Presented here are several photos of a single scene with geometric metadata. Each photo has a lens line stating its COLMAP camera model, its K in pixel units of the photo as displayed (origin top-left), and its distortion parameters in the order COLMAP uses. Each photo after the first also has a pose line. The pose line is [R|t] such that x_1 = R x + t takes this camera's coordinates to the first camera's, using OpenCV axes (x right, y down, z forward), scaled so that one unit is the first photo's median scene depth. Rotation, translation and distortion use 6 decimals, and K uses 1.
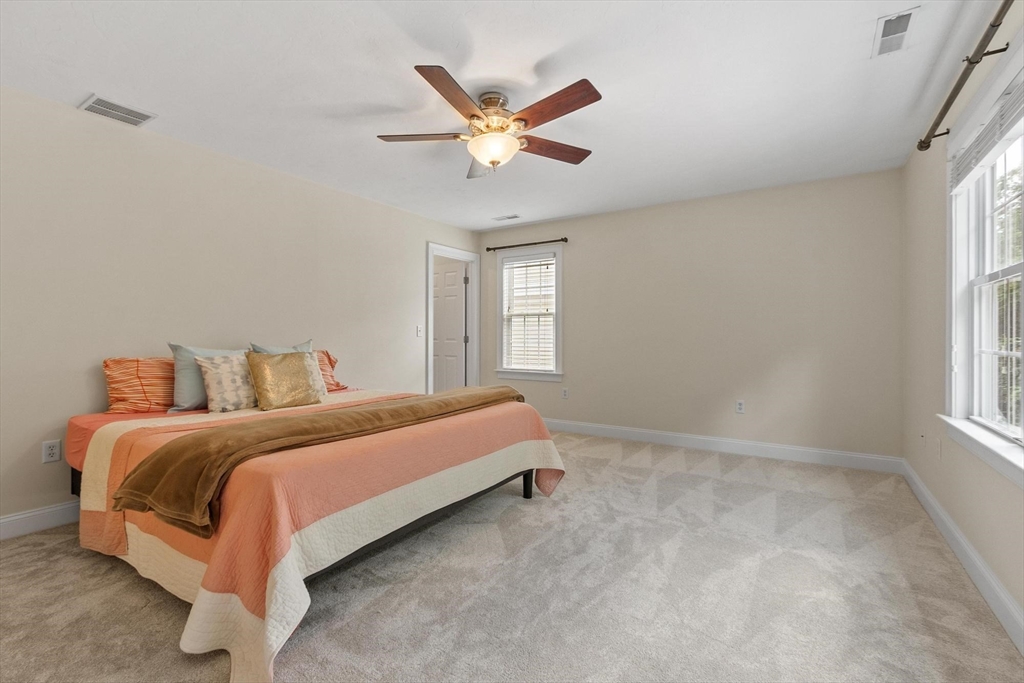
lens RADIAL K [[455.0, 0, 511.8], [0, 455.0, 330.9], [0, 0, 1]] dist [-0.000405, 0.000062]
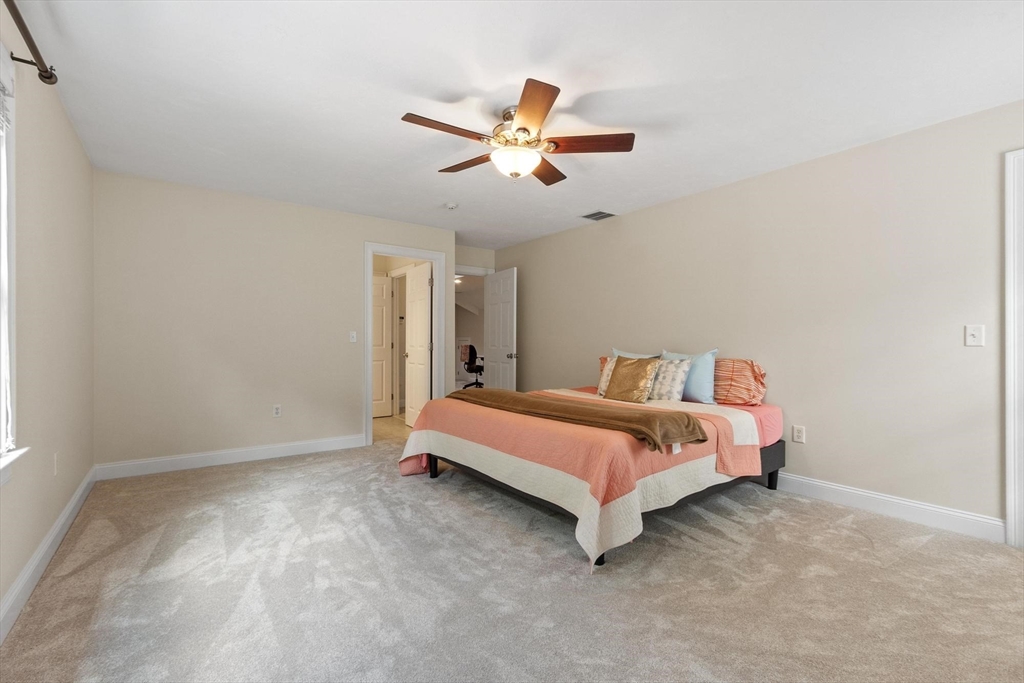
lens RADIAL K [[447.2, 0, 508.4], [0, 447.2, 338.8], [0, 0, 1]] dist [-0.000813, 0.000147]
pose [[-0.348139, -0.011609, -0.937371, 0.894864], [0.004787, 0.999888, -0.014161, 0.015498], [0.937431, -0.009417, -0.348045, 1.310562]]
